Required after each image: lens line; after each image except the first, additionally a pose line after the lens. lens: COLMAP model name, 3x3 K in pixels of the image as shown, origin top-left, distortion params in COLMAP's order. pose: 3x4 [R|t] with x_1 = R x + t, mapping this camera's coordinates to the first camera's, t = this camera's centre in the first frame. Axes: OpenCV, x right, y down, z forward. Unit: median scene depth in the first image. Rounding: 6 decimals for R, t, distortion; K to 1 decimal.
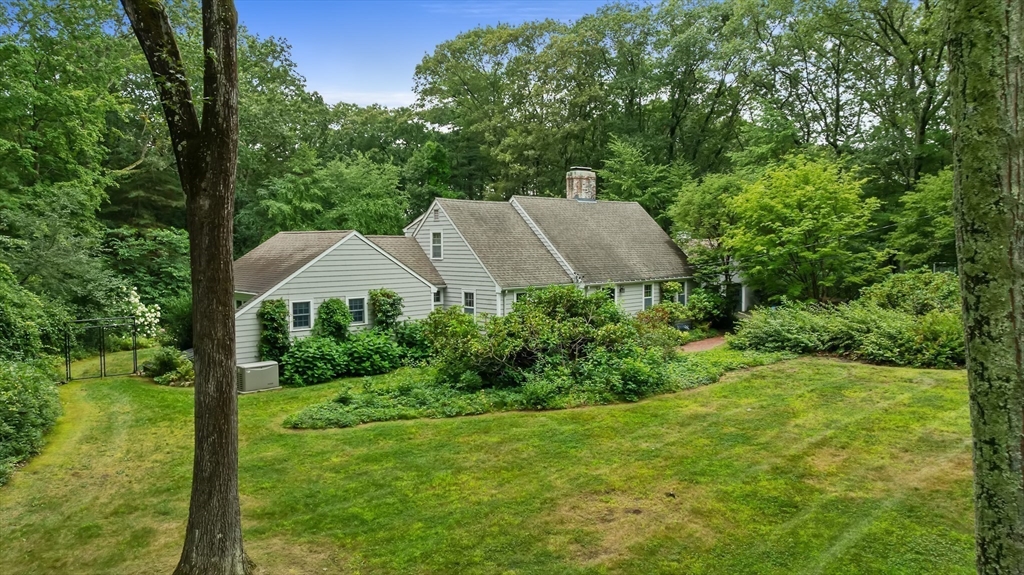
lens RADIAL K [[745.9, 0, 512.0], [0, 745.9, 286.6], [0, 0, 1]] dist [-0.000304, -0.000250]
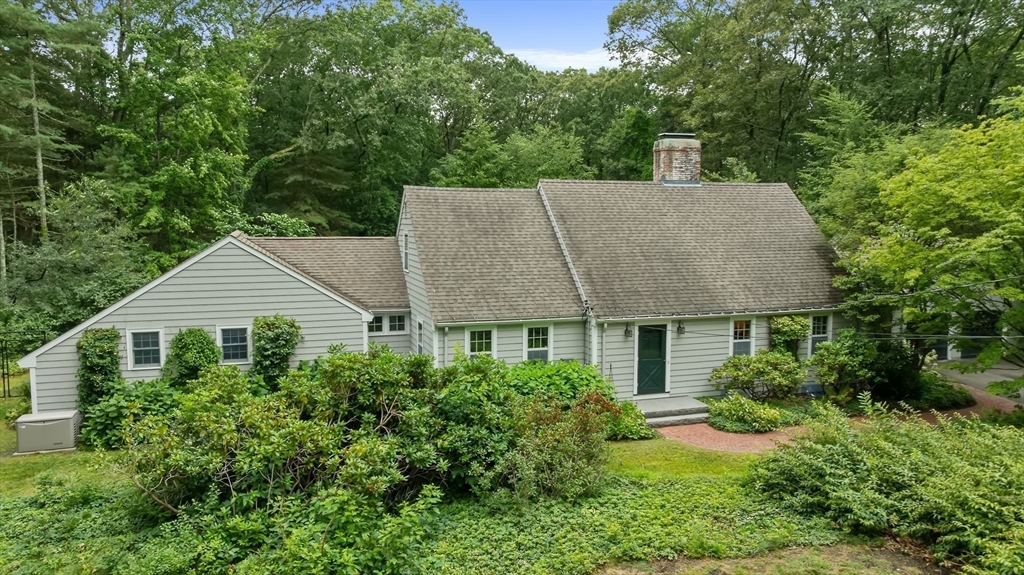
lens RADIAL K [[745.9, 0, 509.8], [0, 745.9, 290.5], [0, 0, 1]] dist [-0.000304, -0.000250]
pose [[0.900908, 0.050728, -0.431035, 0.275471], [-0.032243, 0.998224, 0.050089, -0.052323], [0.432810, -0.031228, 0.900944, 0.358746]]
